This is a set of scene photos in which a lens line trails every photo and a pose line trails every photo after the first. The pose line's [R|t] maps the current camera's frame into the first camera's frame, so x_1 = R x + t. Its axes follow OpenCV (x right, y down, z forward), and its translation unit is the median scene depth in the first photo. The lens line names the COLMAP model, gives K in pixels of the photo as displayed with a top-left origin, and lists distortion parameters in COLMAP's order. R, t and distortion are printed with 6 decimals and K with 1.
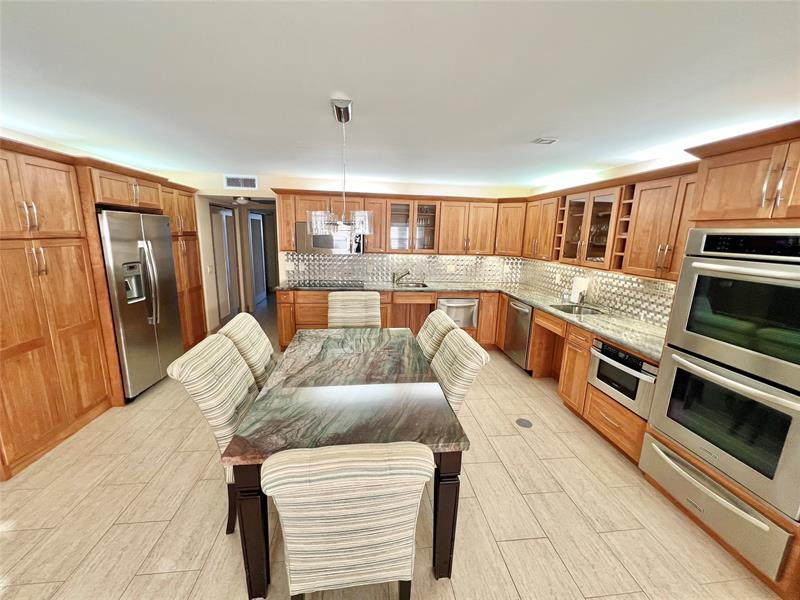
lens RADIAL K [[322.2, 0, 398.5], [0, 322.2, 299.0], [0, 0, 1]] dist [-0.002216, -0.000361]
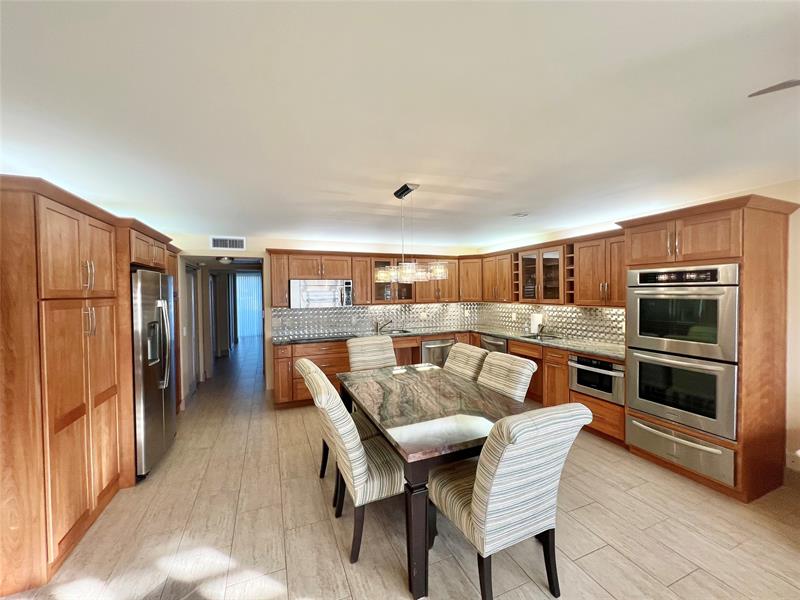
lens RADIAL K [[322.2, 0, 398.2], [0, 322.2, 298.4], [0, 0, 1]] dist [-0.002216, -0.000361]
pose [[0.961717, -0.046321, 0.270101, -0.399299], [0.094354, 0.981319, -0.167663, 0.048991], [-0.257289, 0.186730, 0.948122, -0.117659]]
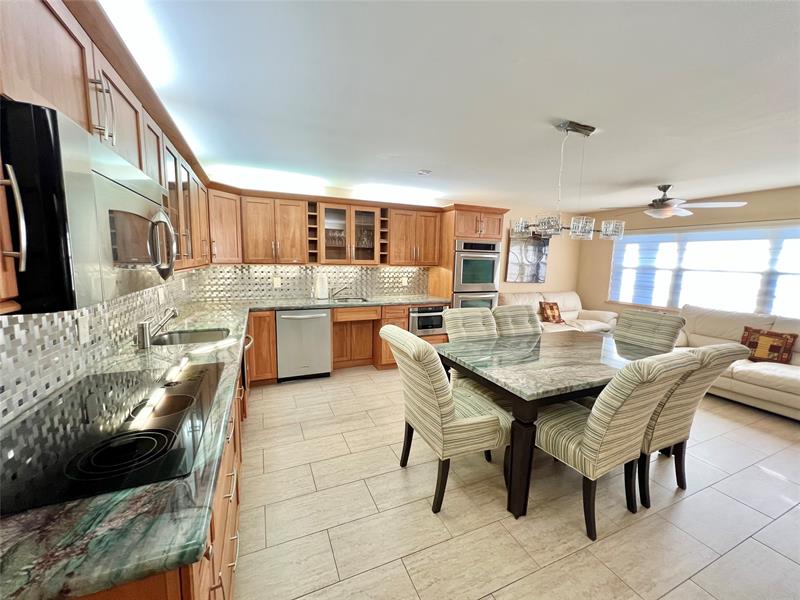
lens RADIAL K [[322.2, 0, 399.5], [0, 322.2, 291.2], [0, 0, 1]] dist [-0.002216, -0.000361]
pose [[-0.289144, -0.126352, 0.948911, -0.779971], [0.163441, 0.970181, 0.178987, -0.223622], [-0.943230, 0.206844, -0.259870, 1.352329]]
